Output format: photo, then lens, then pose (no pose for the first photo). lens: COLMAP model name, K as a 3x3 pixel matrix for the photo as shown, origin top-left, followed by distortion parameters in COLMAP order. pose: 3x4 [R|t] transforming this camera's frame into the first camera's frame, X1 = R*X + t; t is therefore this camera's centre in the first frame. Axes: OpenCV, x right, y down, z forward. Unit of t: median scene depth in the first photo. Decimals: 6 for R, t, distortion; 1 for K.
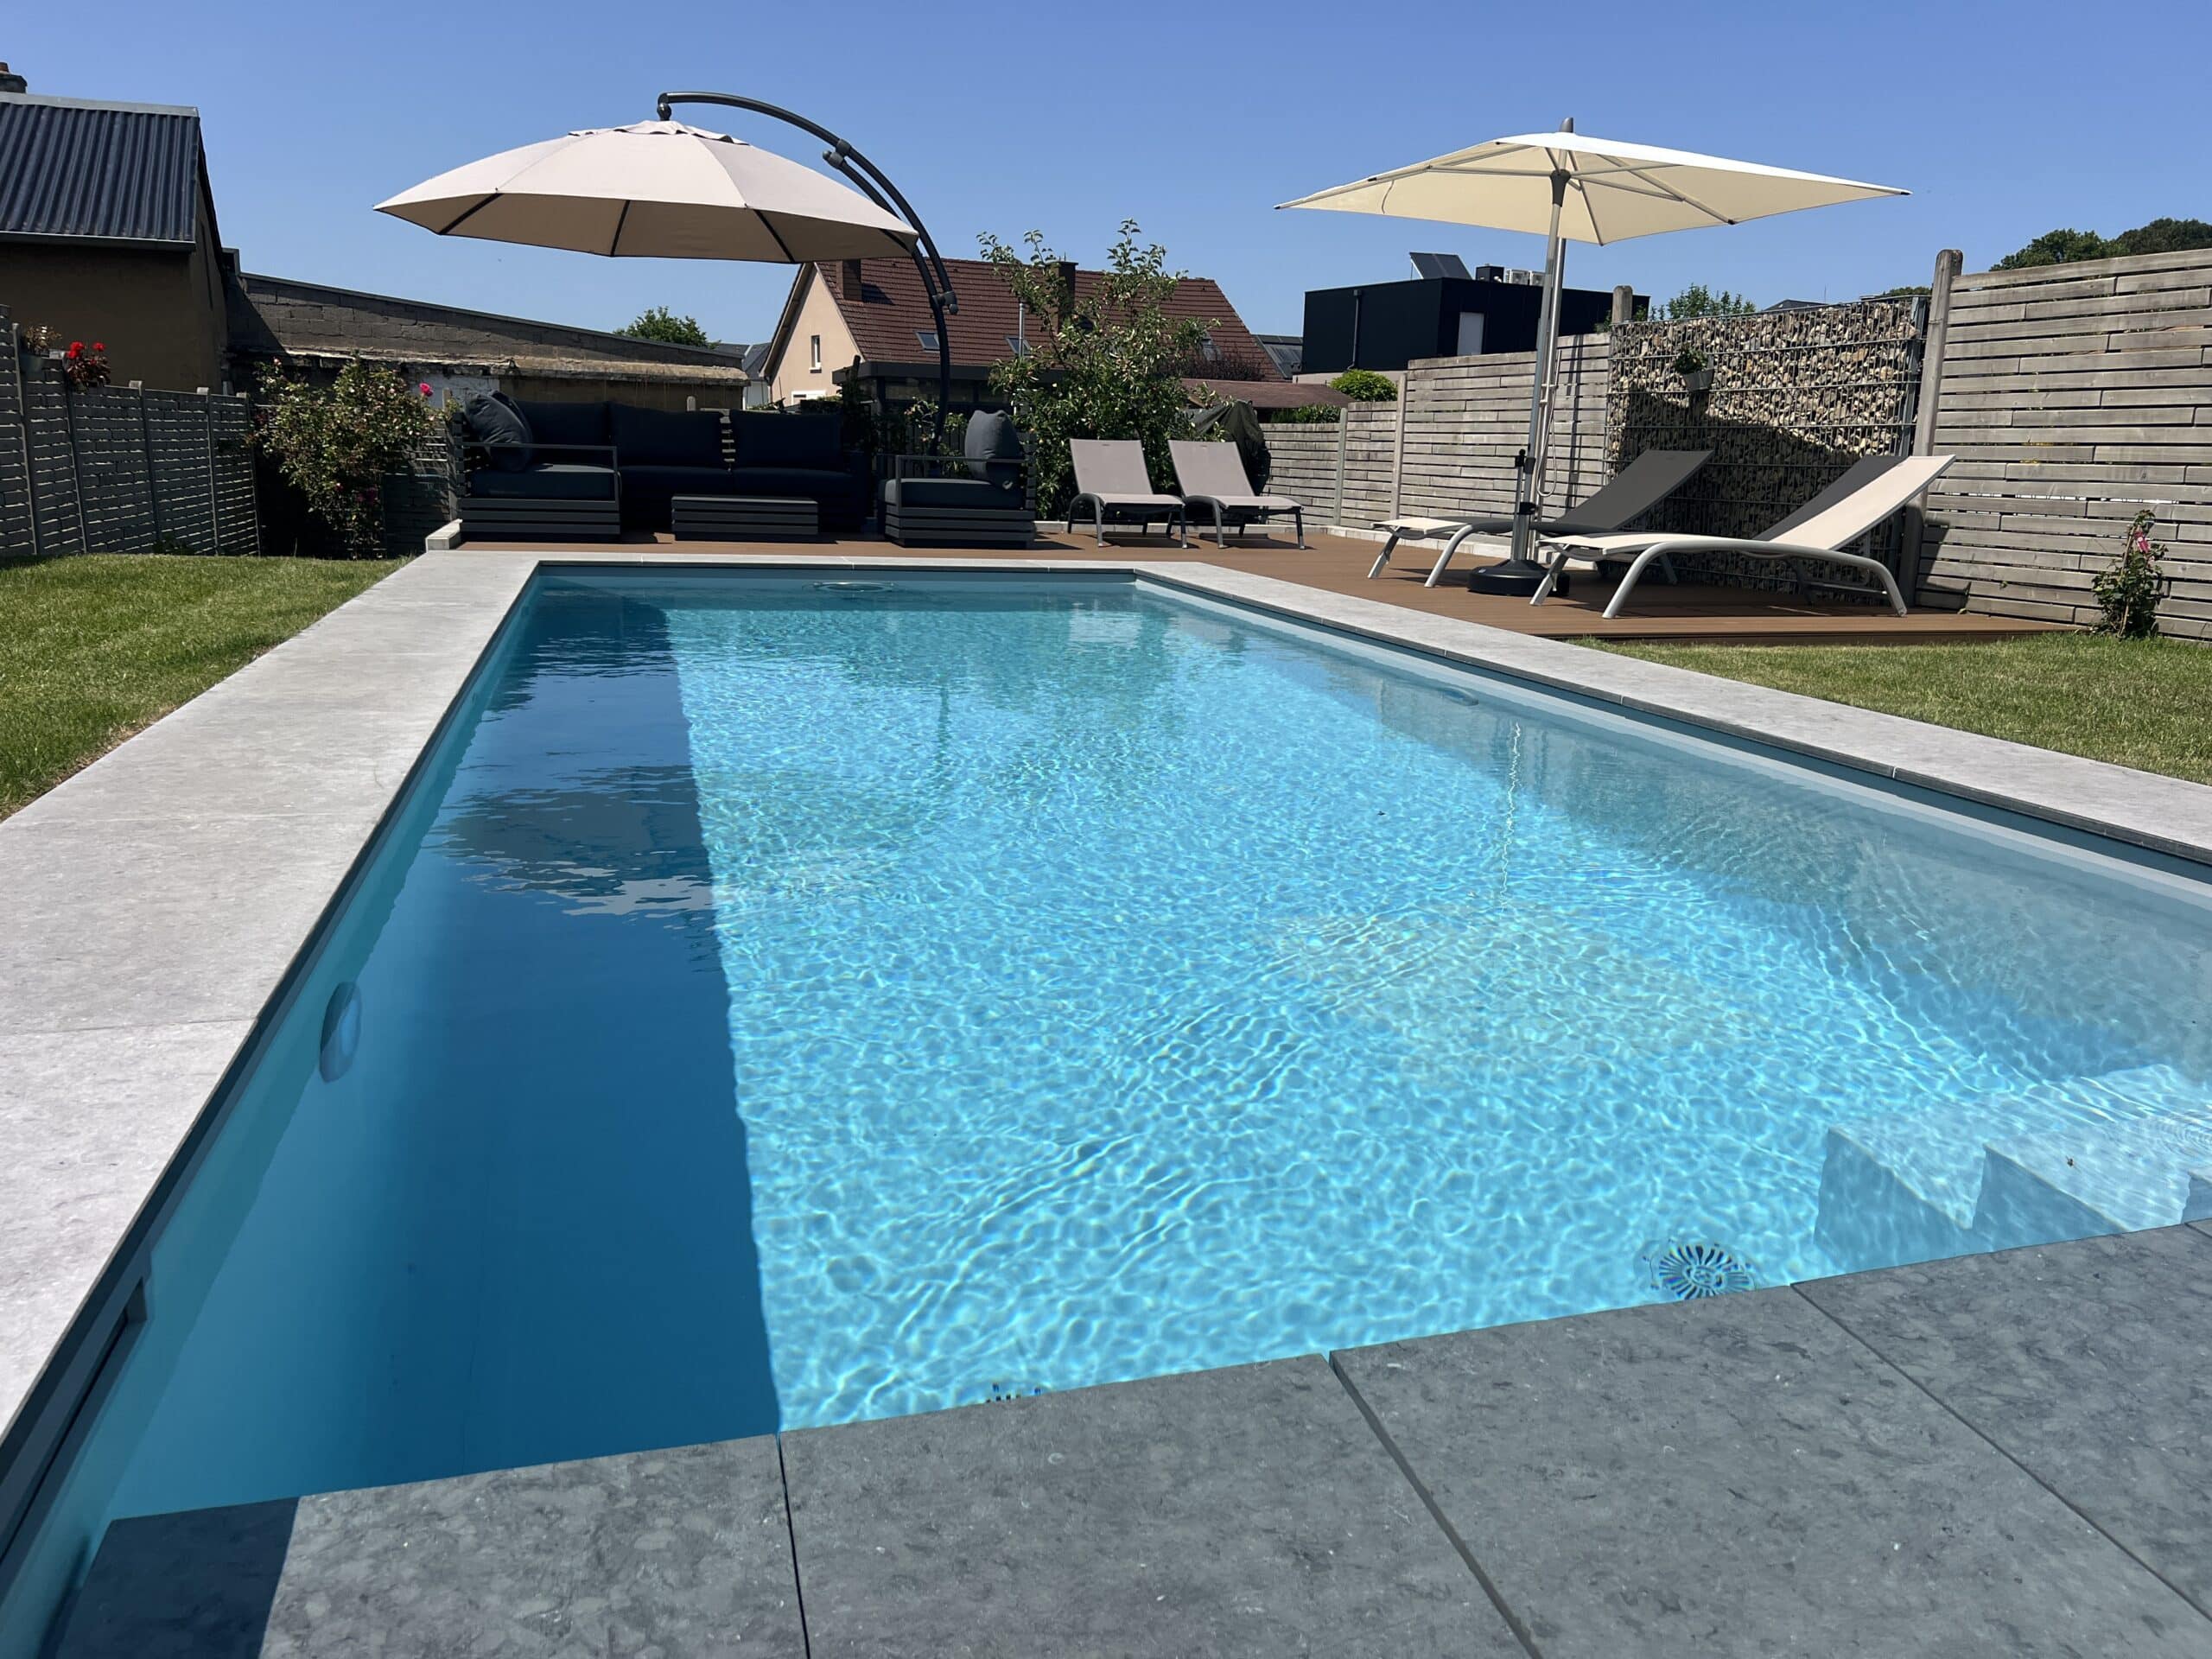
lens RADIAL K [[1693.6, 0, 1116.8], [0, 1693.6, 835.0], [0, 0, 1]] dist [0.044024, -0.046112]
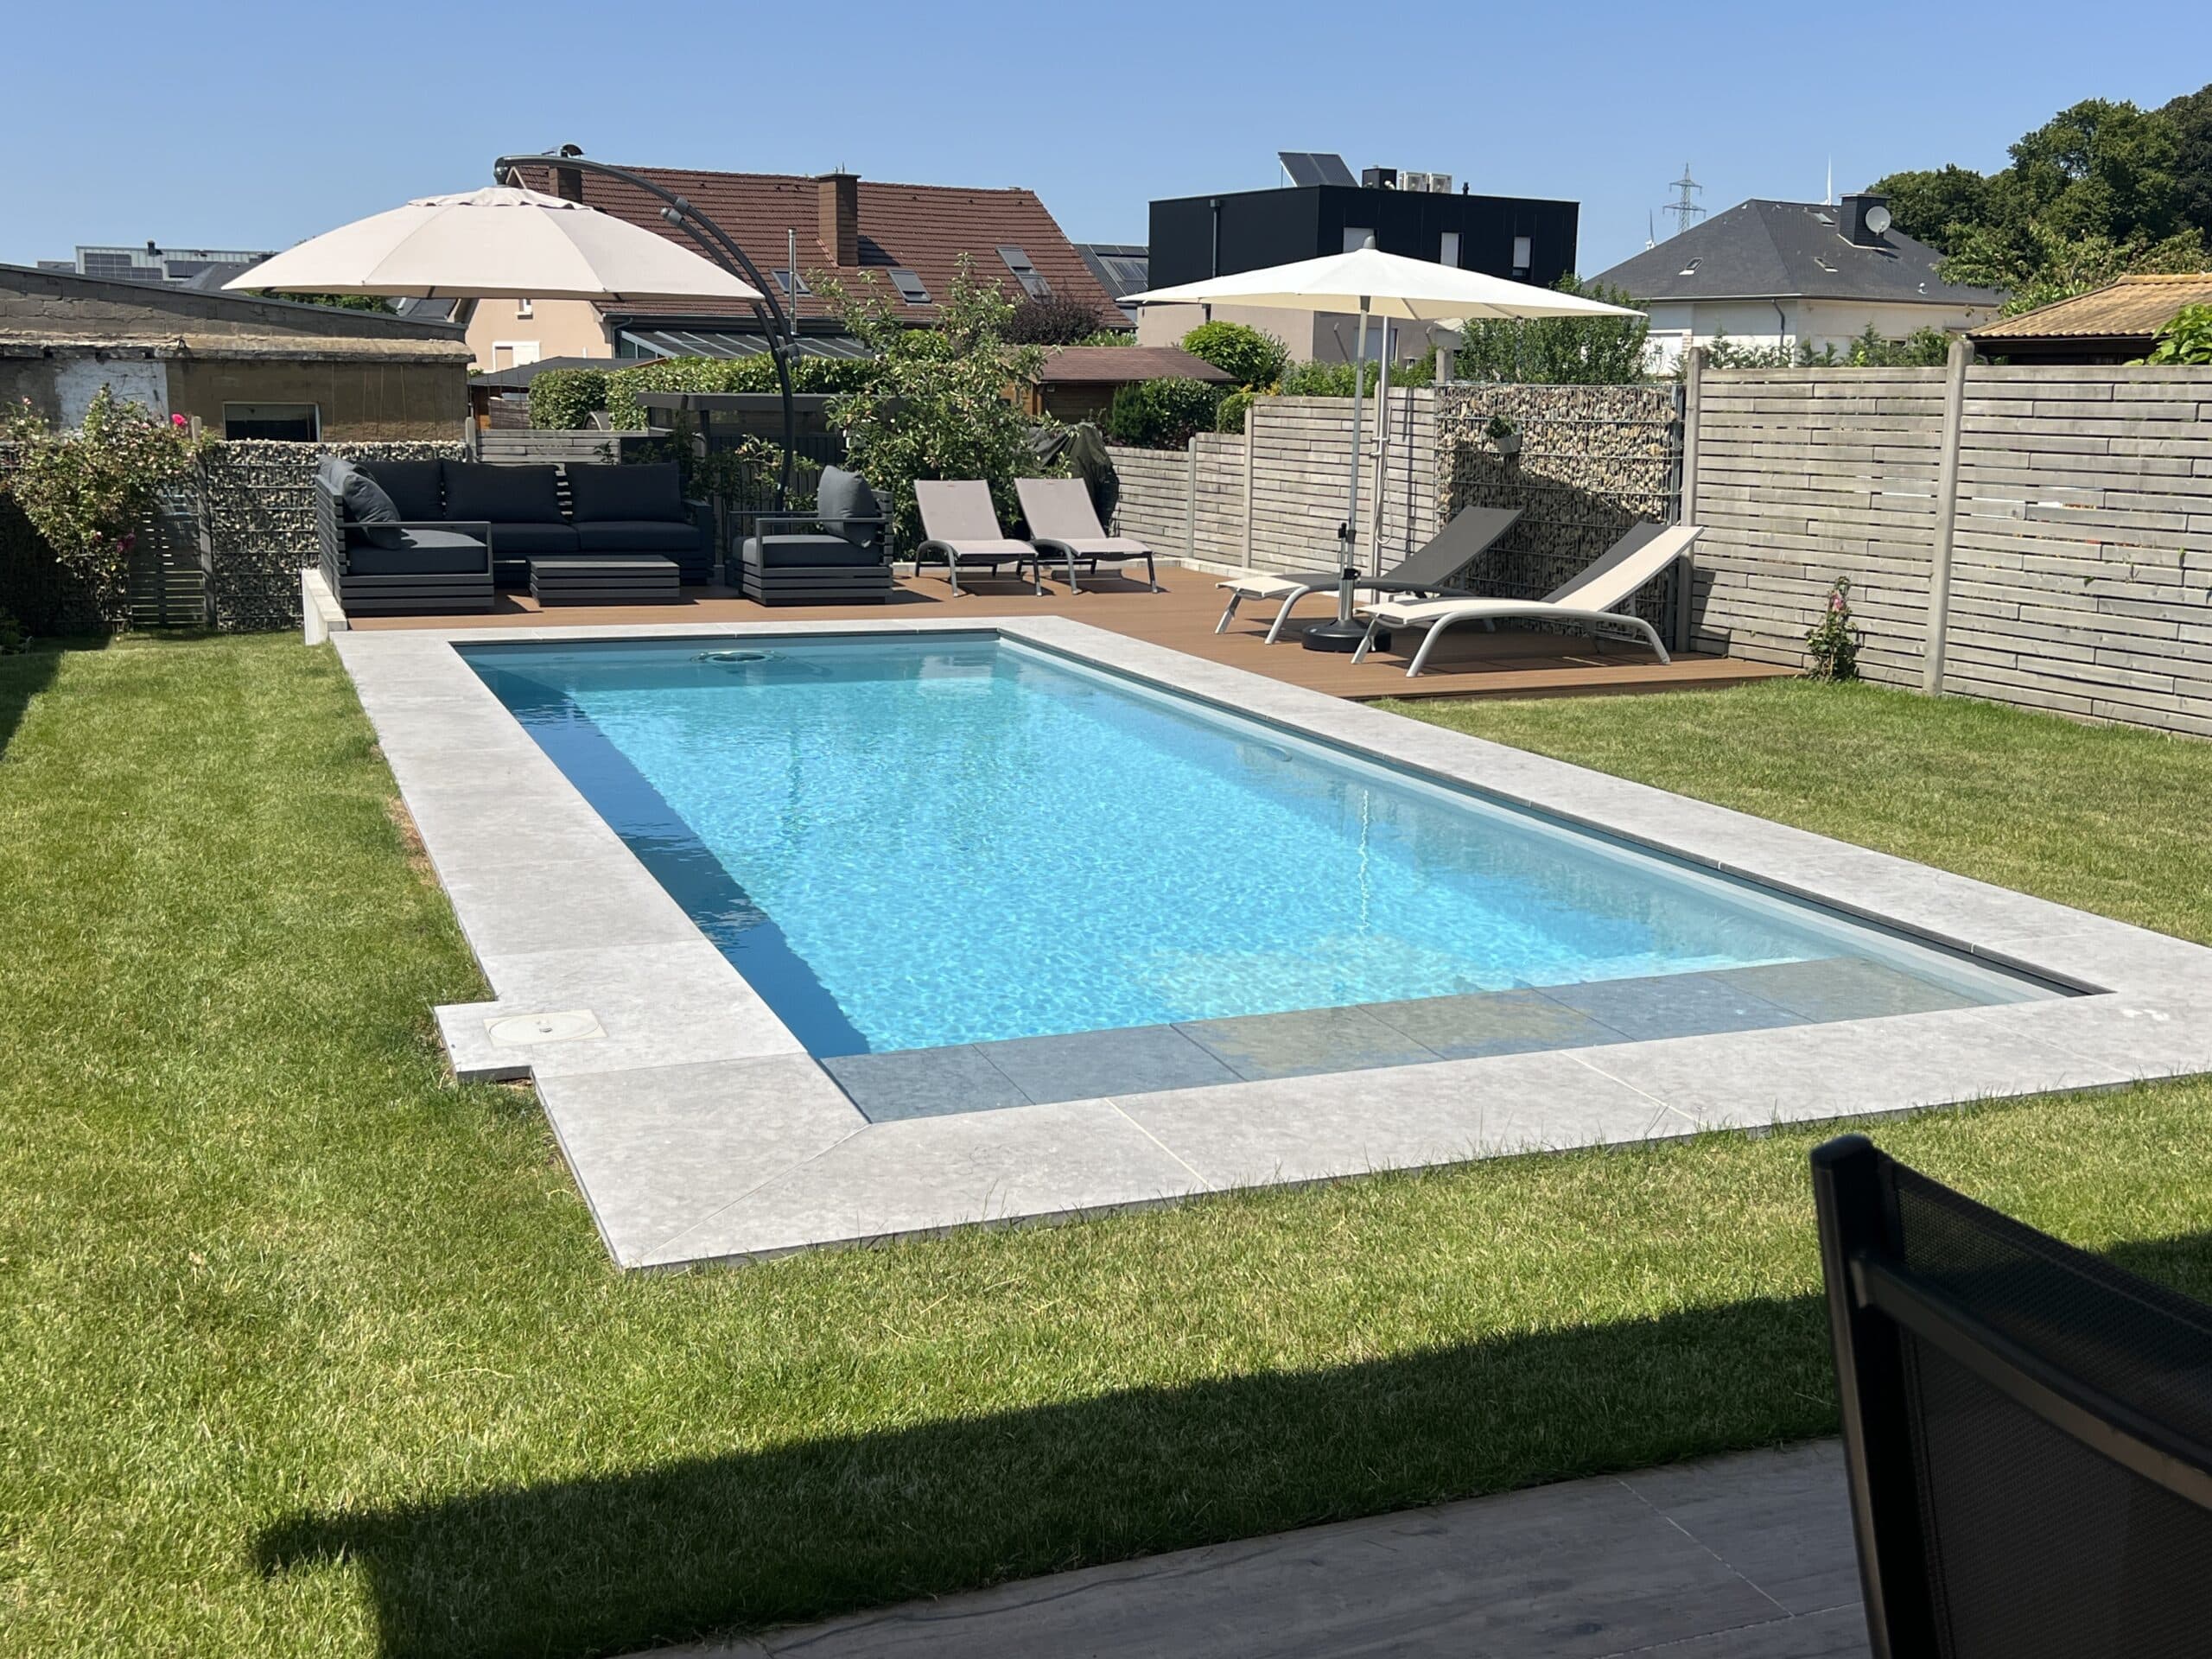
lens RADIAL K [[2247.0, 0, 1106.0], [0, 2247.0, 829.5], [0, 0, 1]] dist [0.126844, -0.284834]
pose [[0.996196, -0.033872, 0.080288, -0.035309], [0.036394, 0.998882, -0.030167, 0.012332], [-0.079176, 0.032975, 0.996315, -0.361893]]
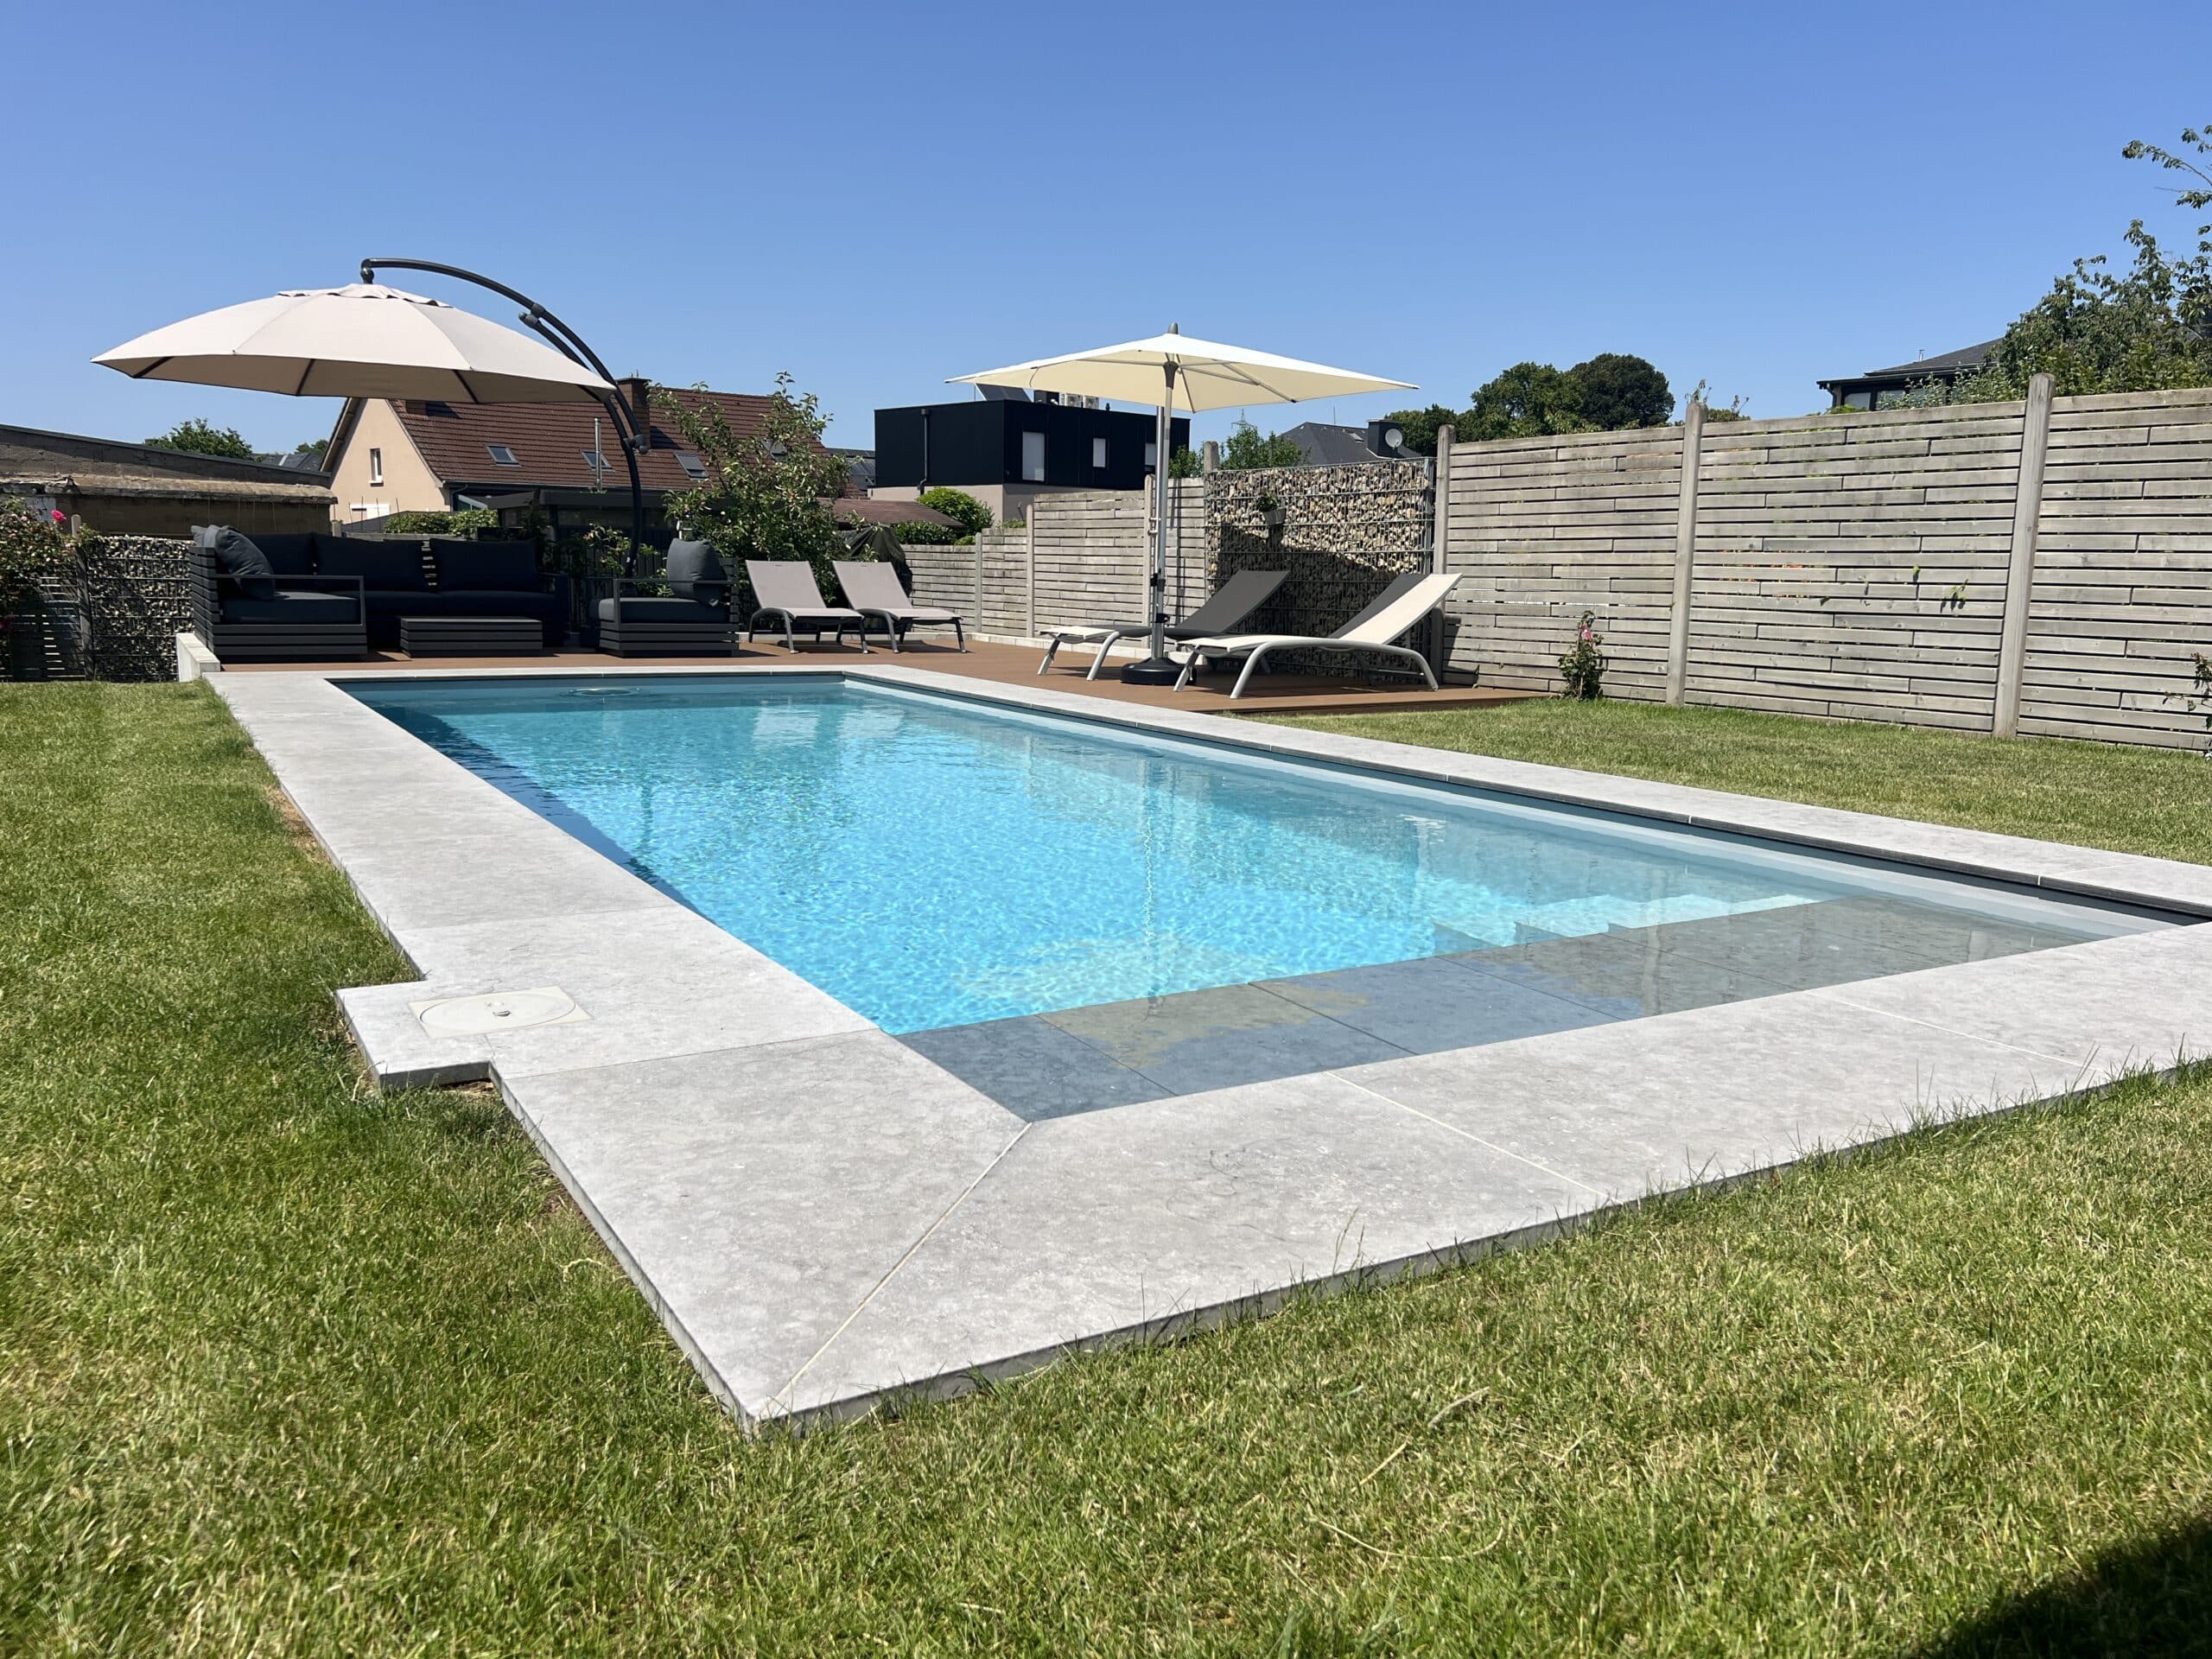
lens RADIAL K [[1661.1, 0, 1114.0], [0, 1661.1, 839.9], [0, 0, 1]] dist [0.071437, -0.063255]
pose [[0.969318, -0.052481, 0.240142, -0.082769], [0.065791, 0.996691, -0.047739, 0.026863], [-0.236842, 0.062073, 0.969563, -0.160804]]
